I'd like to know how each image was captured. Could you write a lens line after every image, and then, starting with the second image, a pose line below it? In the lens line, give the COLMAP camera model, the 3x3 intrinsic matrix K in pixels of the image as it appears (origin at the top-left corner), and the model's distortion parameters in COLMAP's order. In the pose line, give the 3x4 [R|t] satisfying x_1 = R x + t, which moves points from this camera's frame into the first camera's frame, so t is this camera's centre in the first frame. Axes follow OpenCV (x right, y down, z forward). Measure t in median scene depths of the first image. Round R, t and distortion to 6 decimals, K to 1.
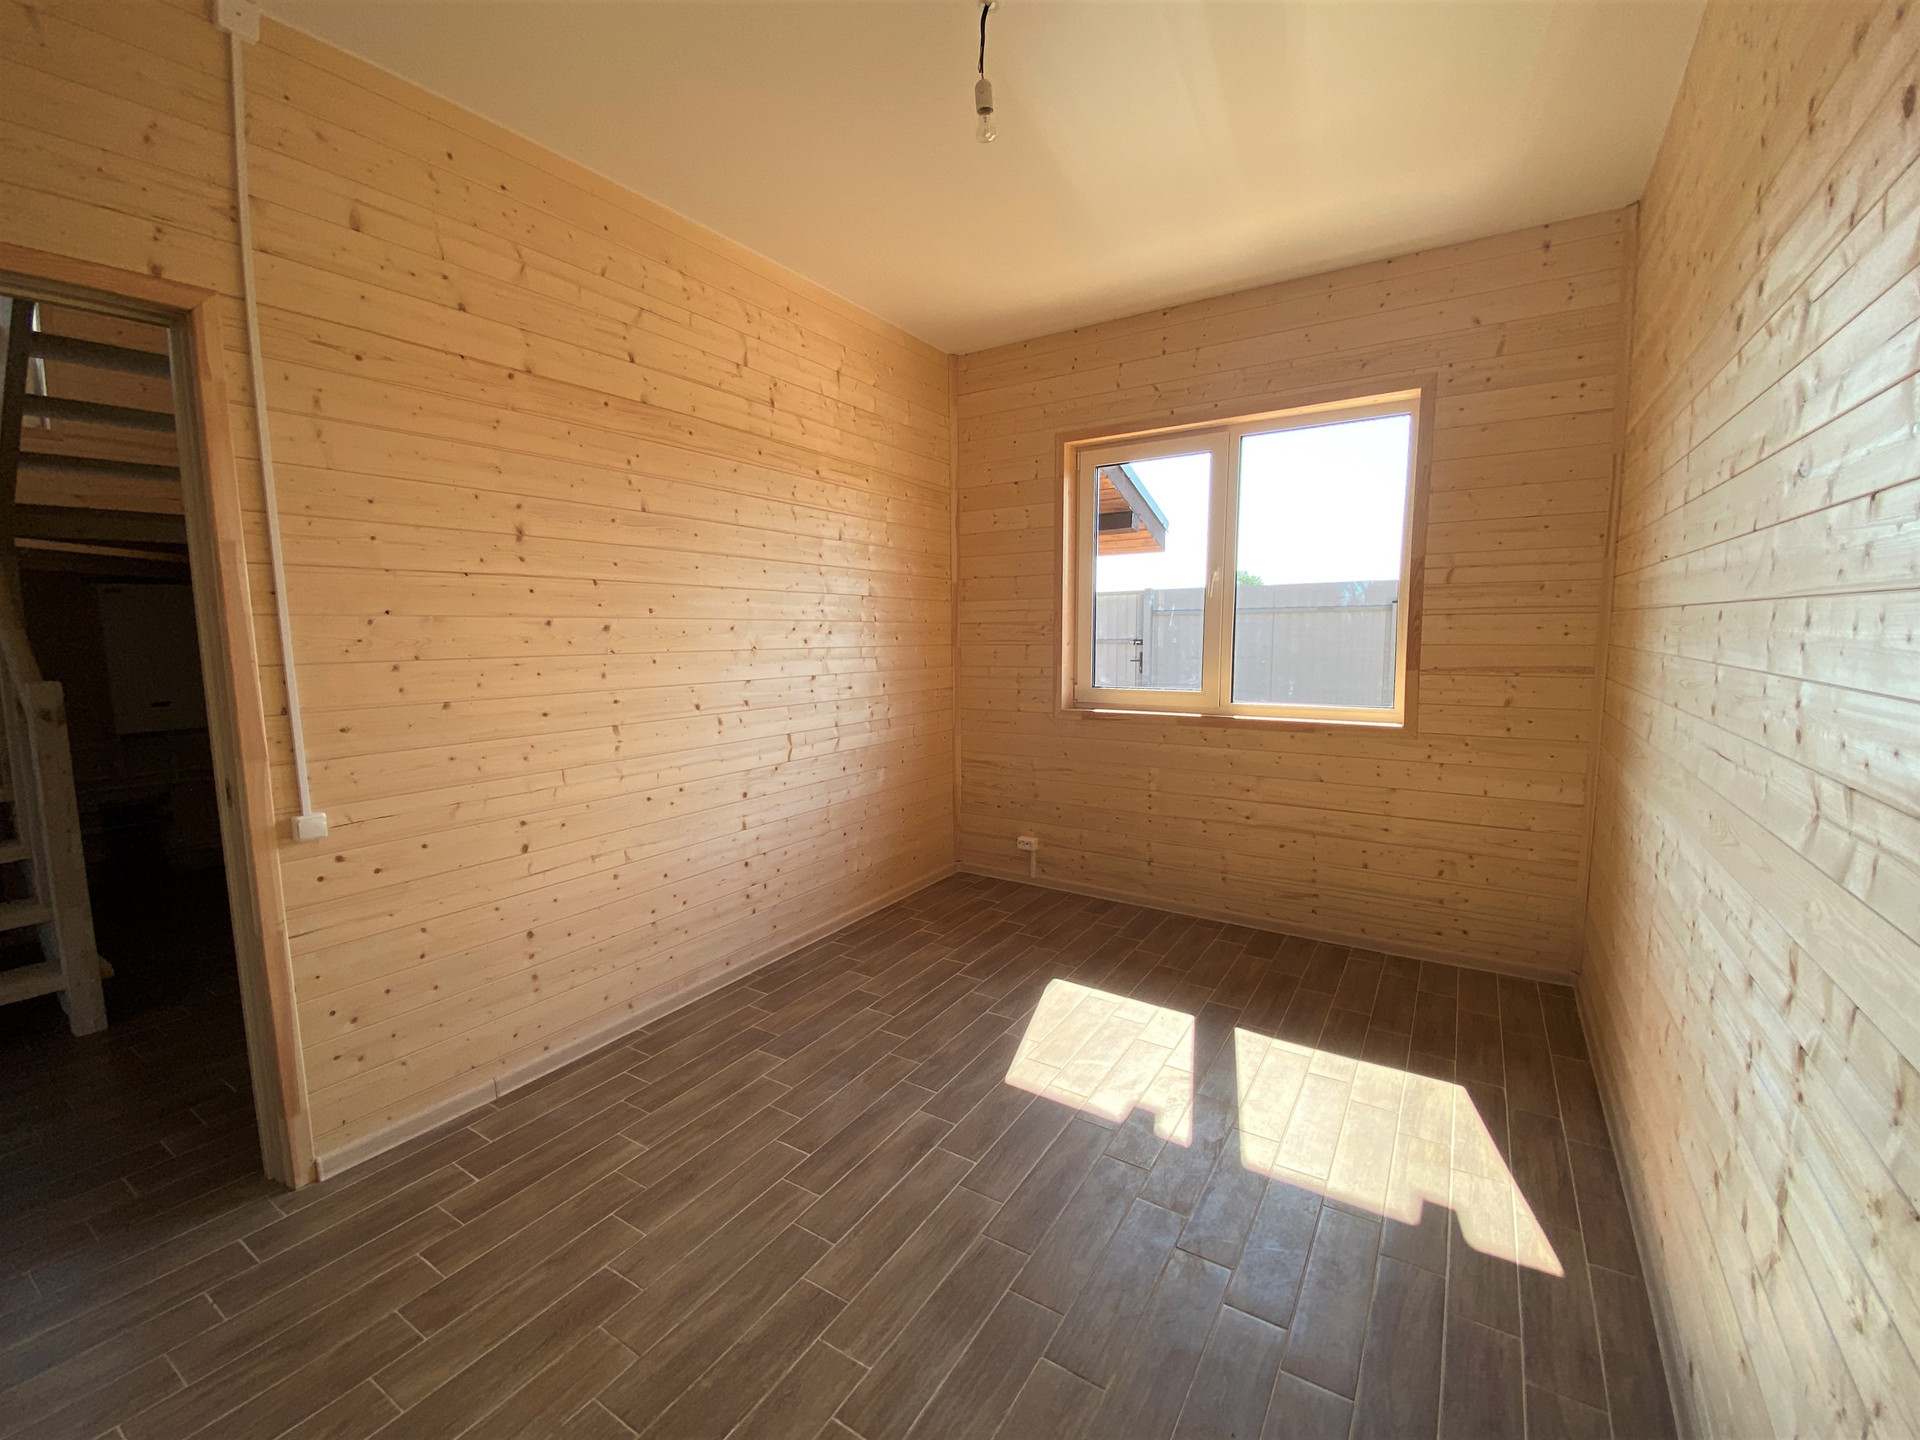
lens RADIAL K [[789.4, 0, 954.5], [0, 789.4, 725.3], [0, 0, 1]] dist [0.048487, -0.033842]
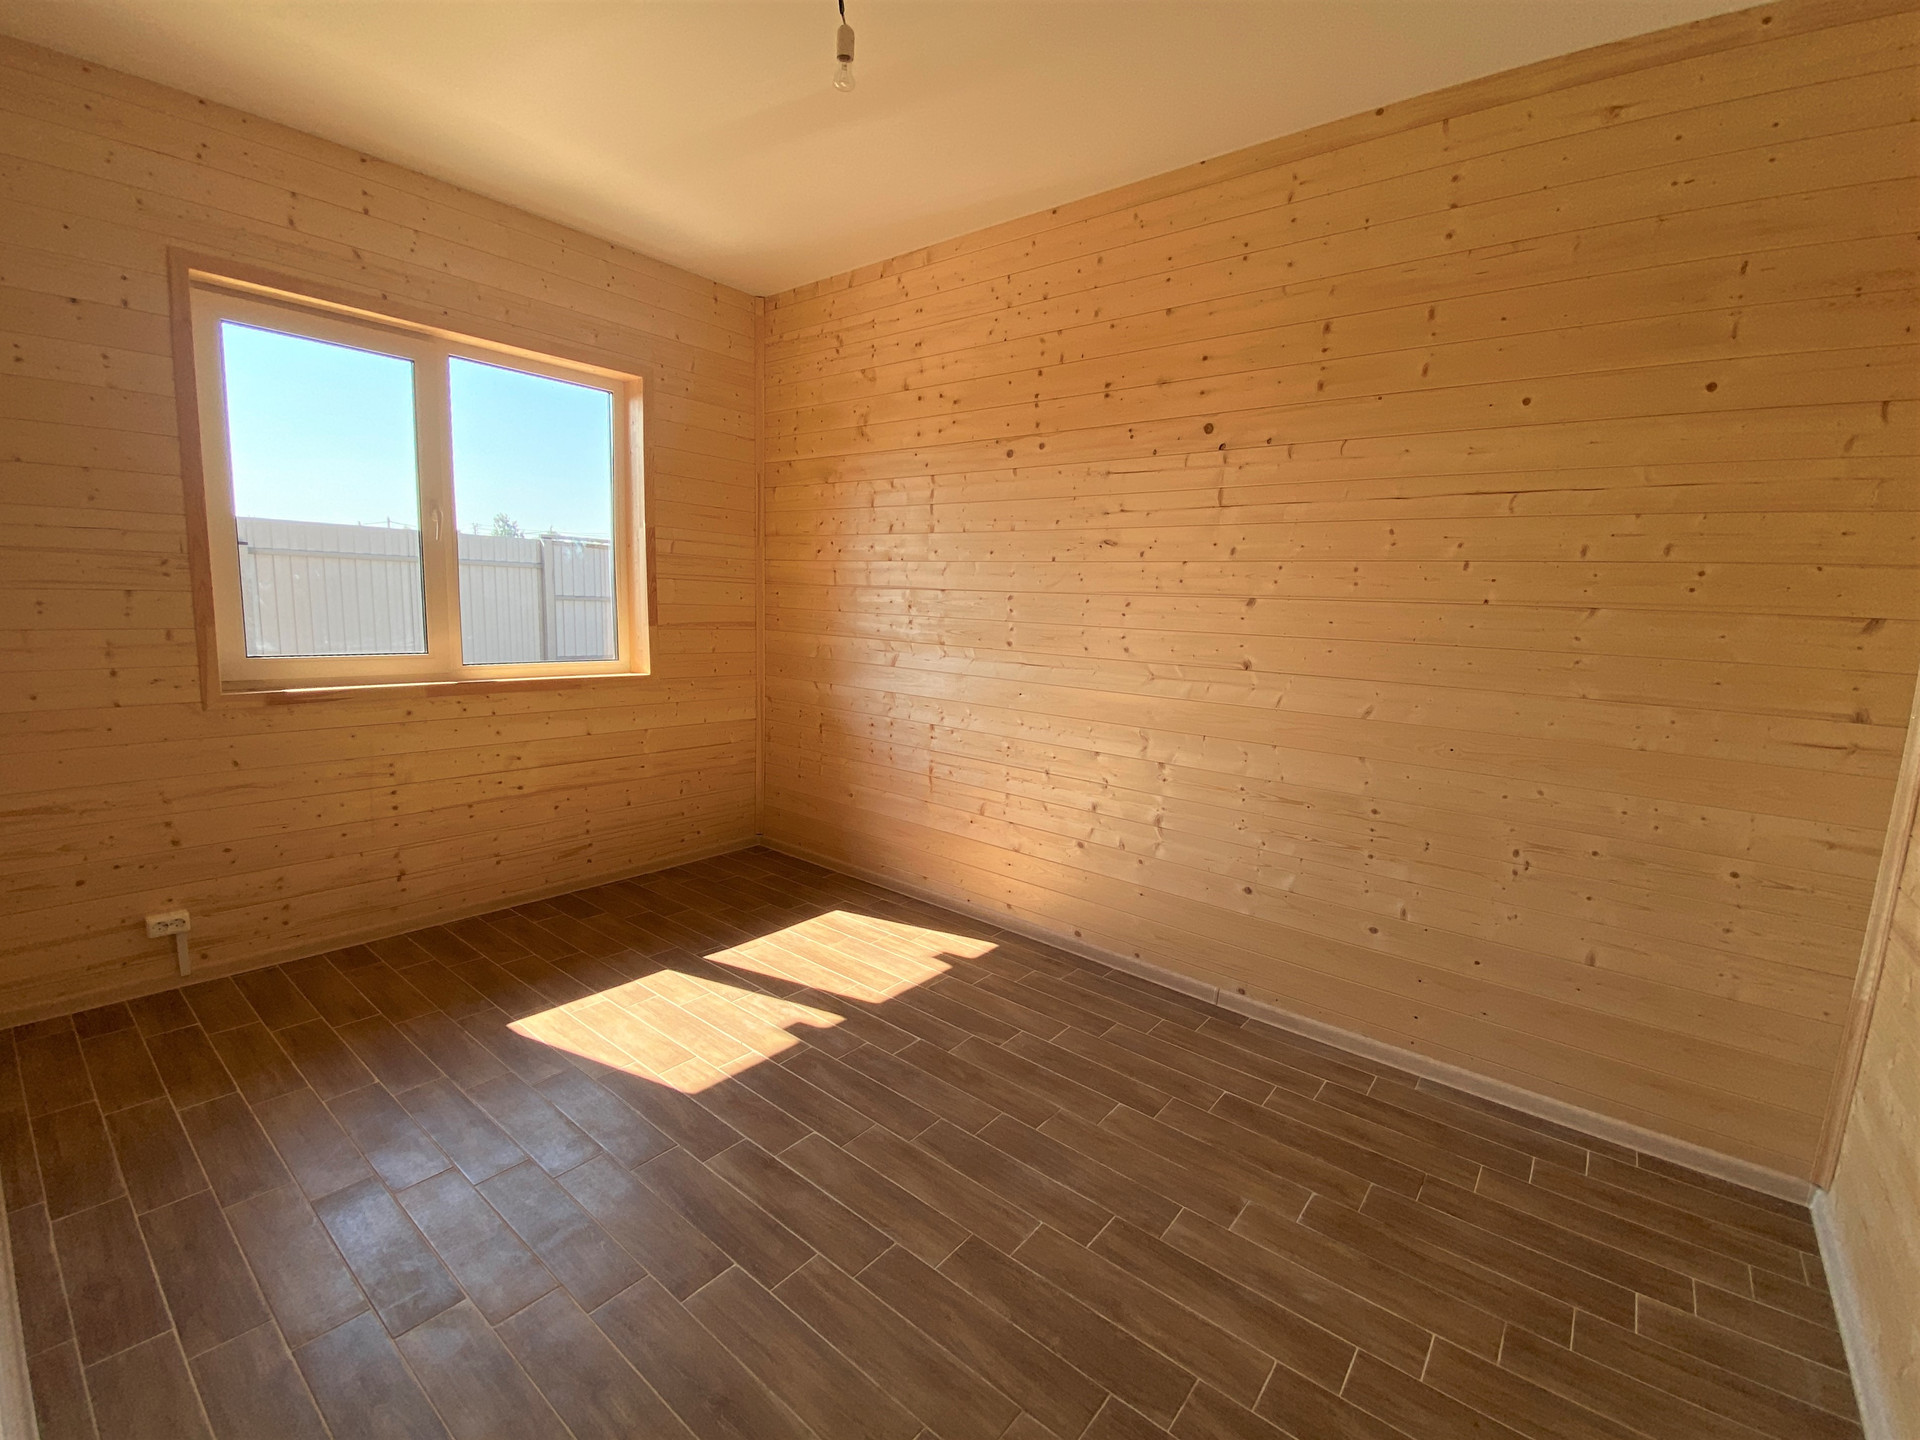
lens RADIAL K [[830.8, 0, 923.3], [0, 830.8, 726.3], [0, 0, 1]] dist [0.032054, -0.025726]
pose [[0.139102, -0.133861, 0.981189, -0.622227], [0.081511, 0.989007, 0.123372, -0.044397], [-0.986918, 0.062816, 0.148484, 0.471295]]
